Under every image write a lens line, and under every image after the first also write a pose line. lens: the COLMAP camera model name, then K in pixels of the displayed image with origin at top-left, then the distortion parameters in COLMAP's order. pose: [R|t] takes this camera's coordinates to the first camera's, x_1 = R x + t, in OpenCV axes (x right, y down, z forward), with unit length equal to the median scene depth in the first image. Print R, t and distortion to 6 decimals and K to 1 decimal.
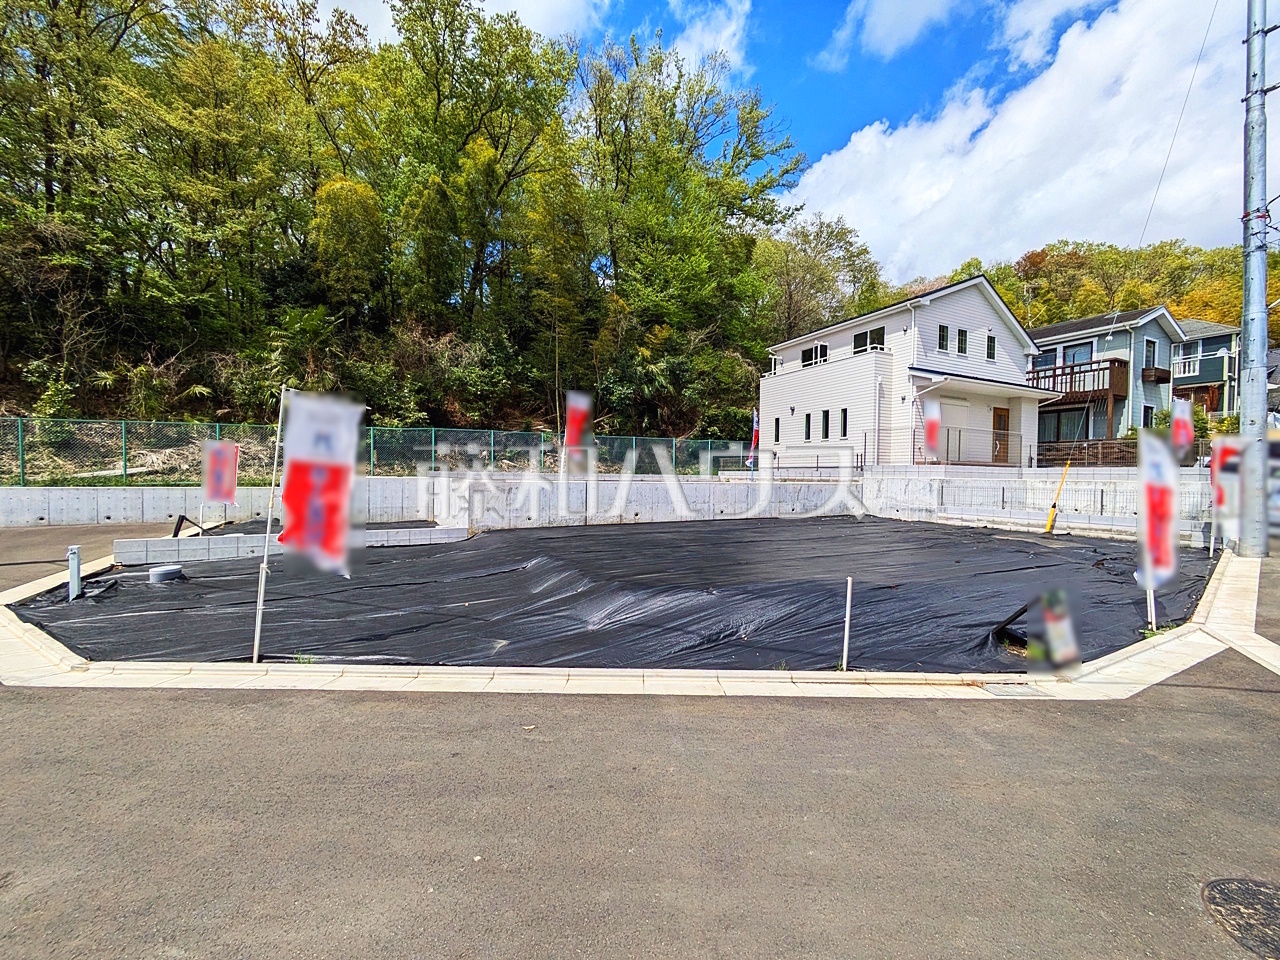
lens RADIAL K [[510.2, 0, 628.5], [0, 510.2, 479.0], [0, 0, 1]] dist [0.002537, 0.000272]
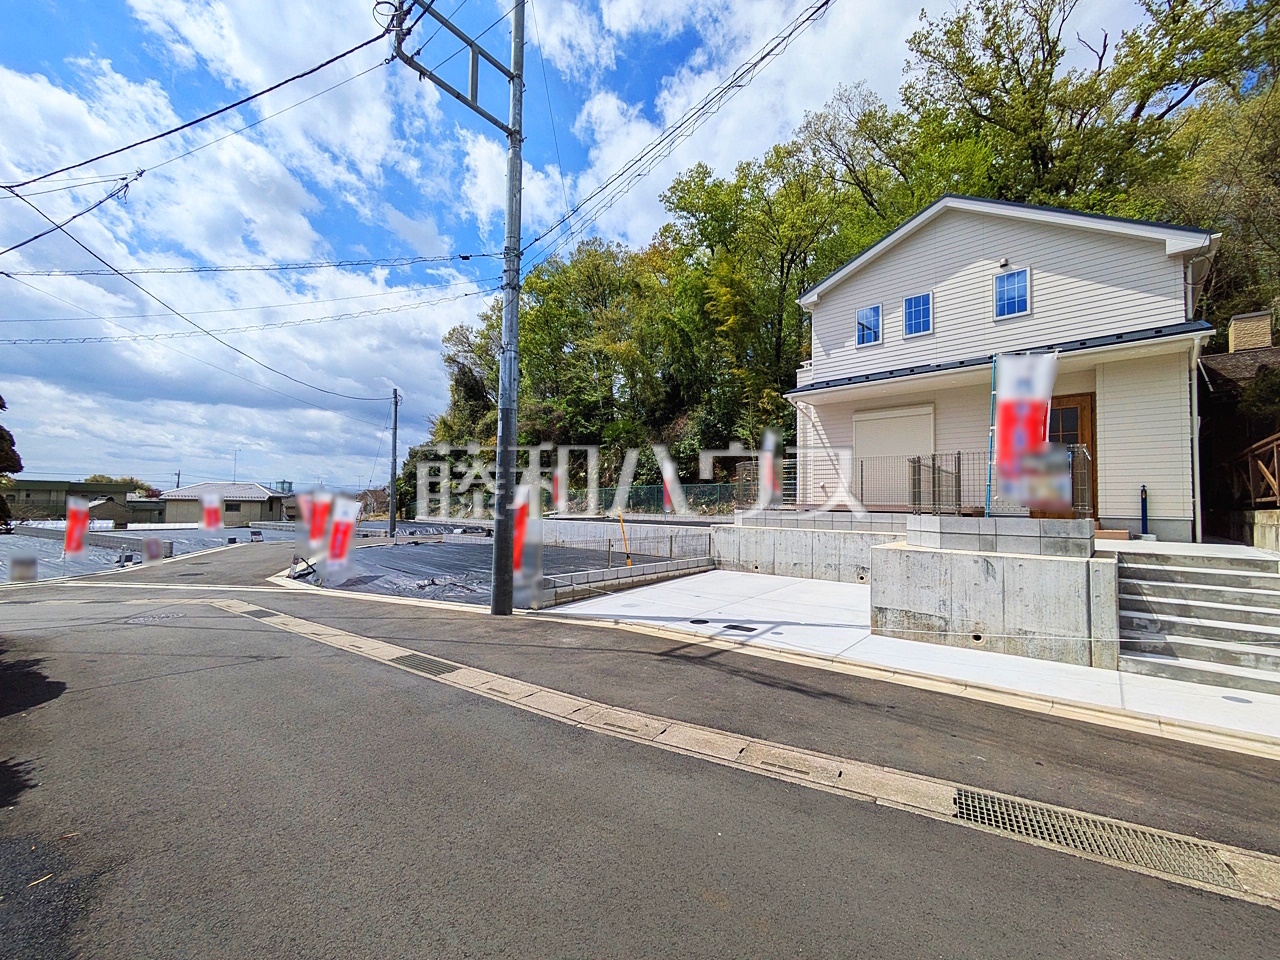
lens RADIAL K [[500.6, 0, 636.2], [0, 500.6, 480.4], [0, 0, 1]] dist [0.001528, 0.000829]
pose [[0.352875, -0.051713, -0.934240, 1.548368], [-0.014965, 0.998032, -0.060896, -0.029748], [0.935551, 0.035470, 0.351407, 0.640773]]
